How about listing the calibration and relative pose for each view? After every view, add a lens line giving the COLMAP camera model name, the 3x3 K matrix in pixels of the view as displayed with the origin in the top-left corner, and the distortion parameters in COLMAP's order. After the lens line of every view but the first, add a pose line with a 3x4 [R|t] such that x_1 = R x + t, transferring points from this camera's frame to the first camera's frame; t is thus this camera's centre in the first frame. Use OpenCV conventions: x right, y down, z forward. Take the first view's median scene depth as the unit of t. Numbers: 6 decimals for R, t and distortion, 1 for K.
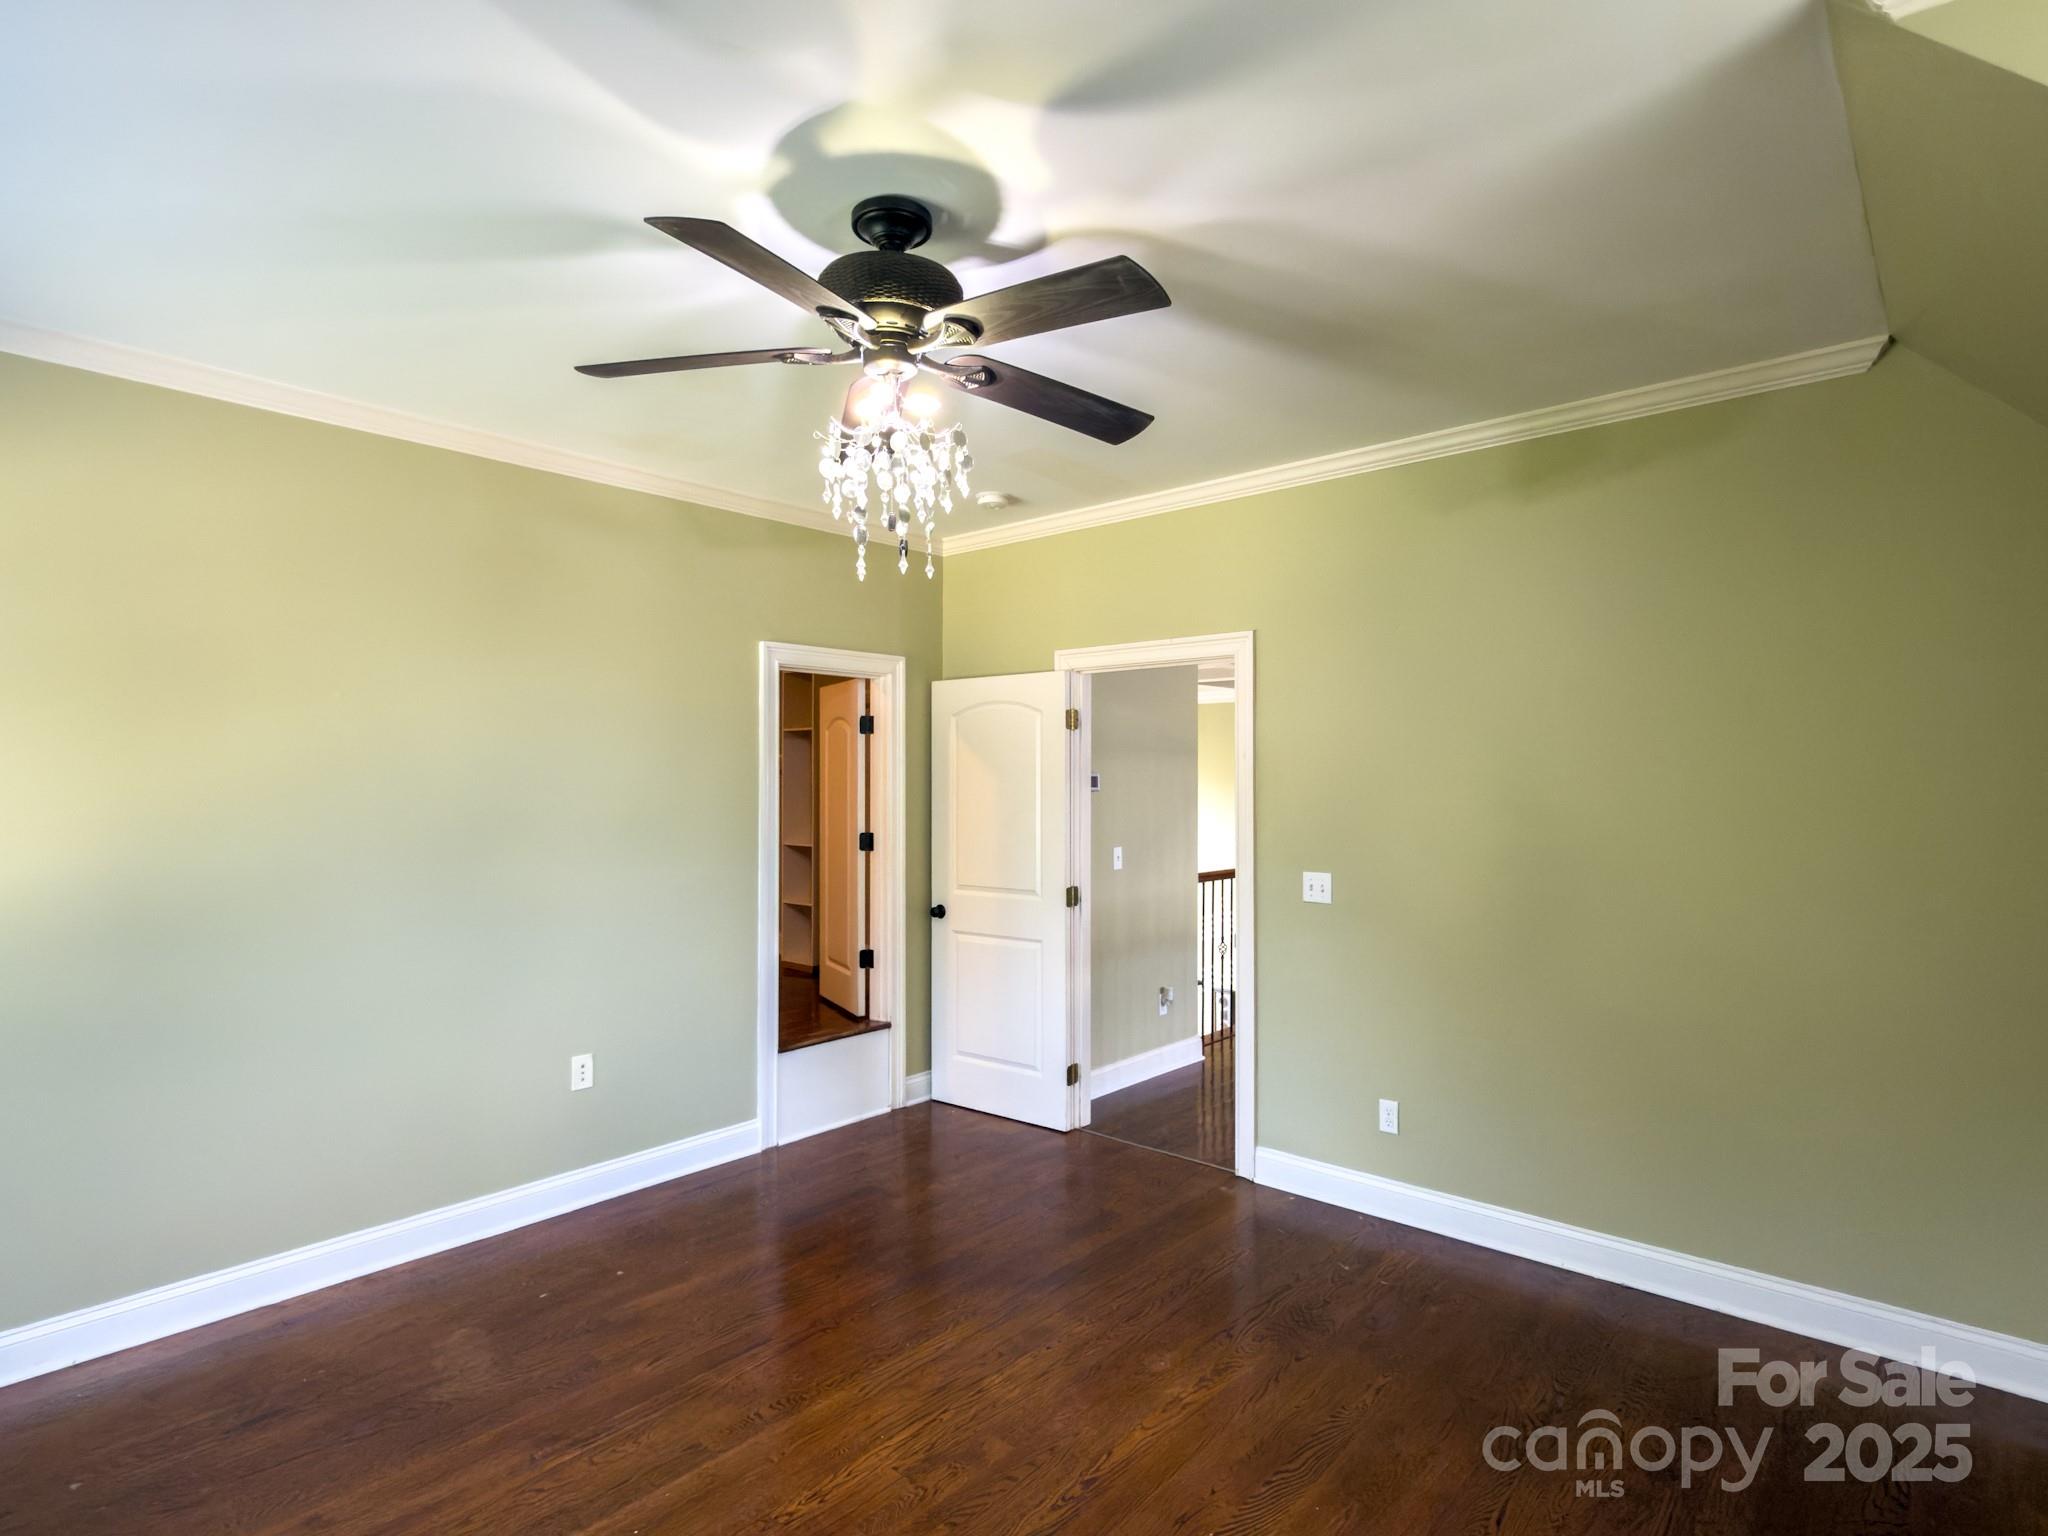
lens RADIAL K [[1058.9, 0, 1025.2], [0, 1058.9, 773.1], [0, 0, 1]] dist [-0.002142, -0.001078]
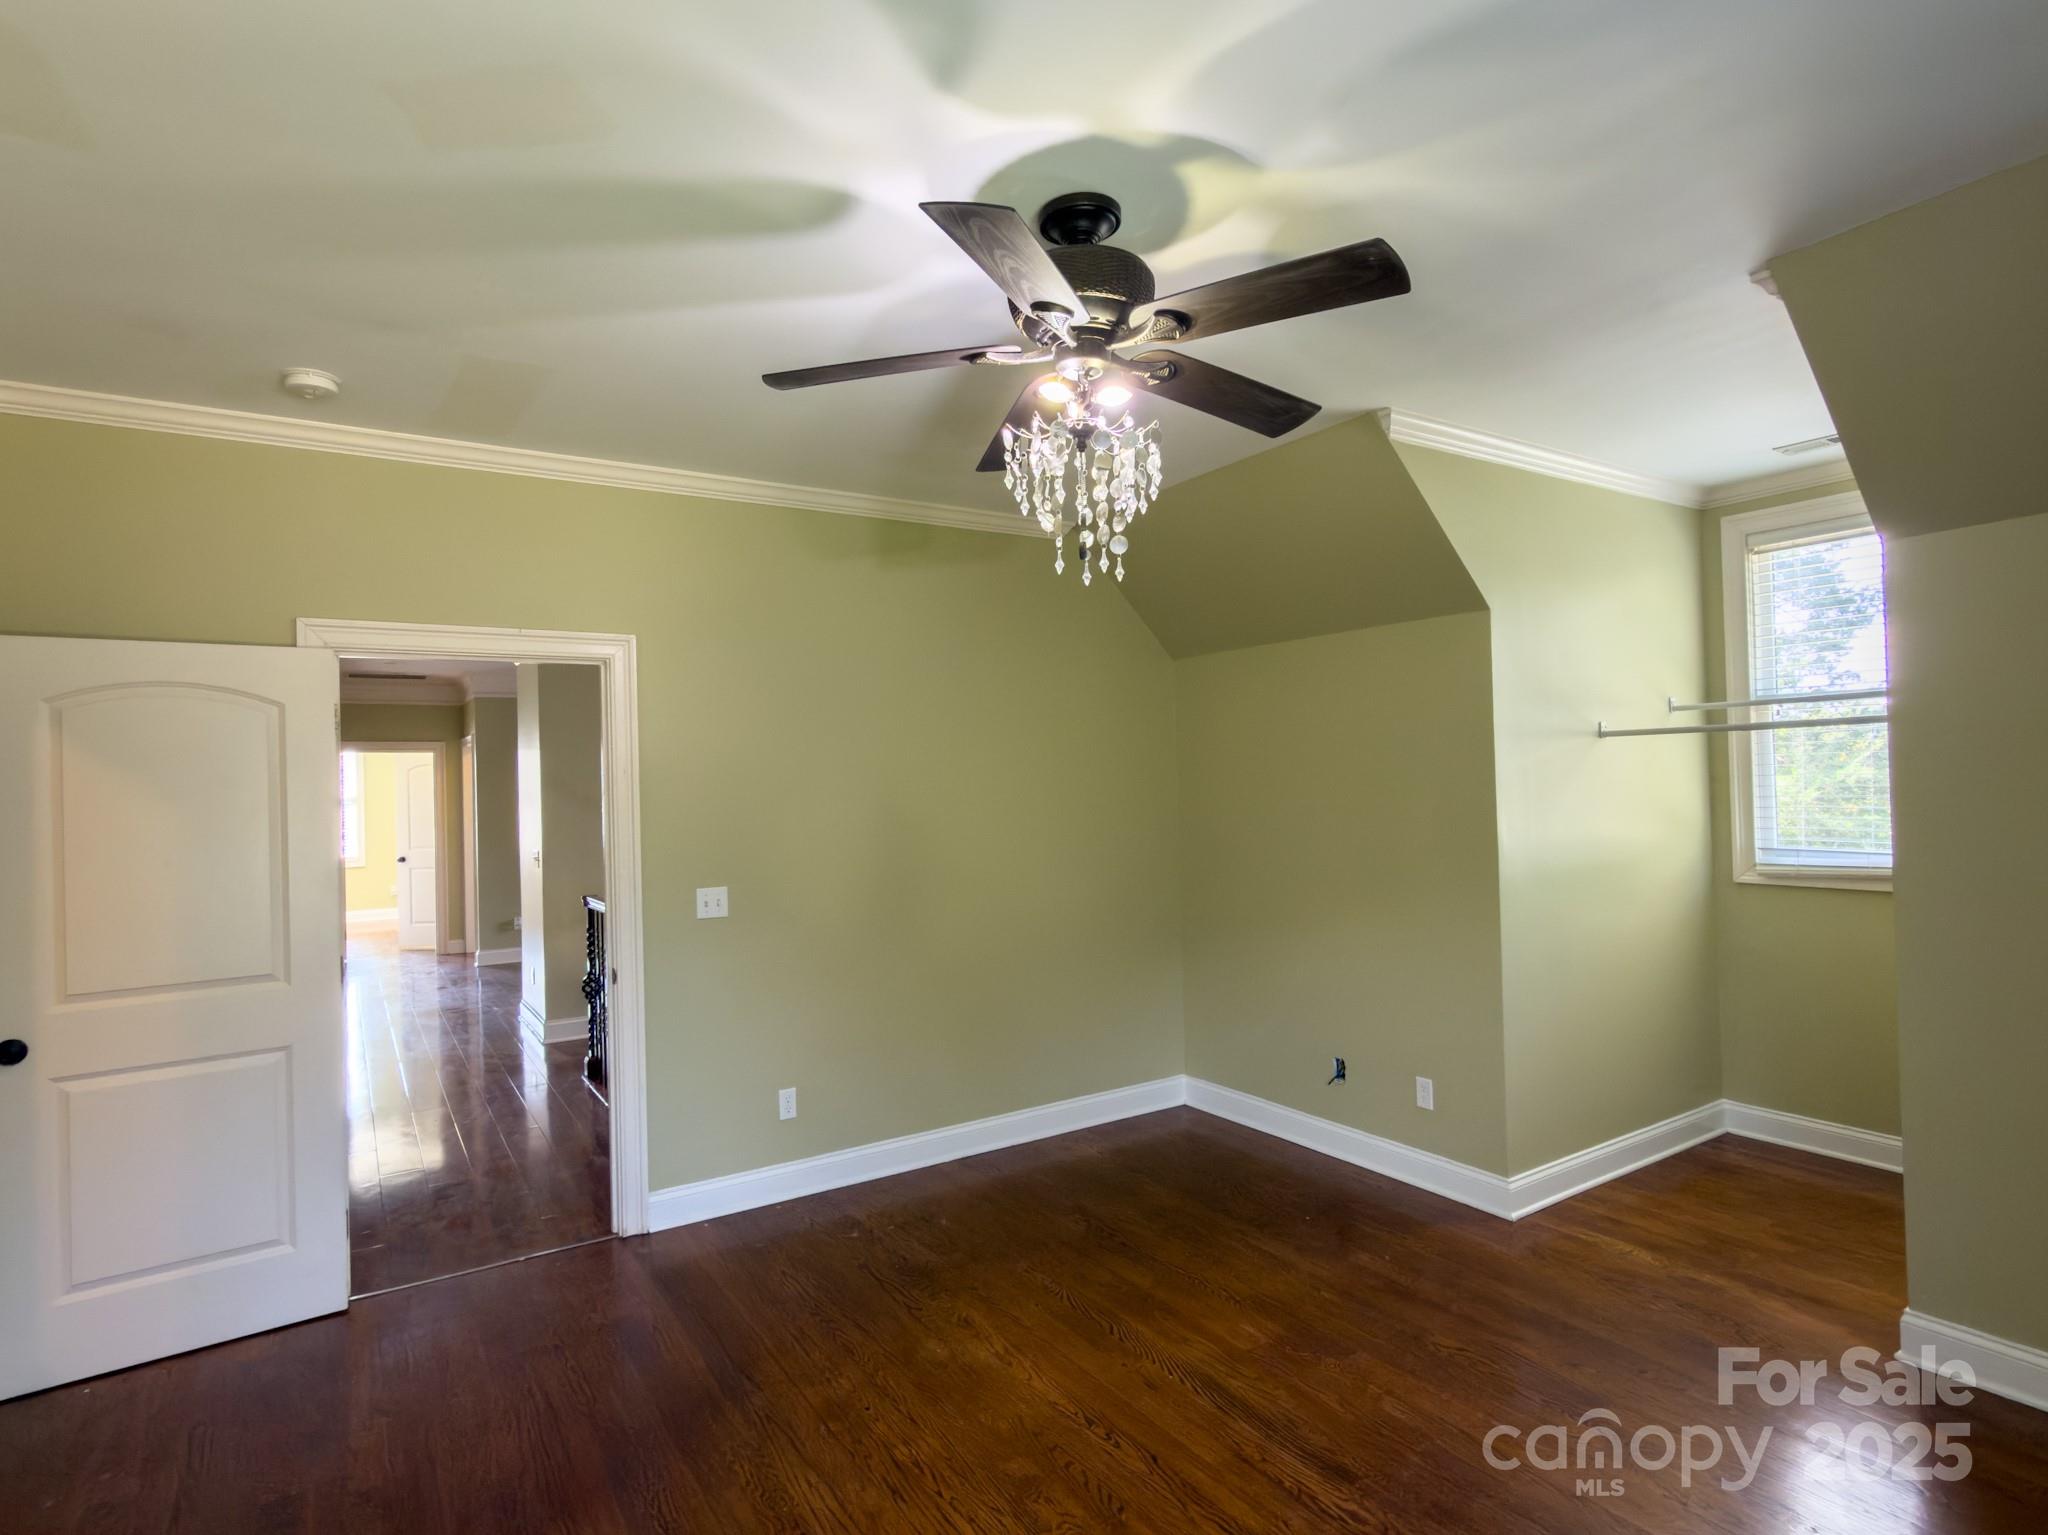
lens RADIAL K [[1058.9, 0, 1025.2], [0, 1058.9, 772.6], [0, 0, 1]] dist [-0.002142, -0.001078]
pose [[0.280400, 0.004110, 0.959875, -0.624865], [0.020764, 0.999731, -0.010346, 0.001959], [-0.959659, 0.022831, 0.280239, 0.452629]]
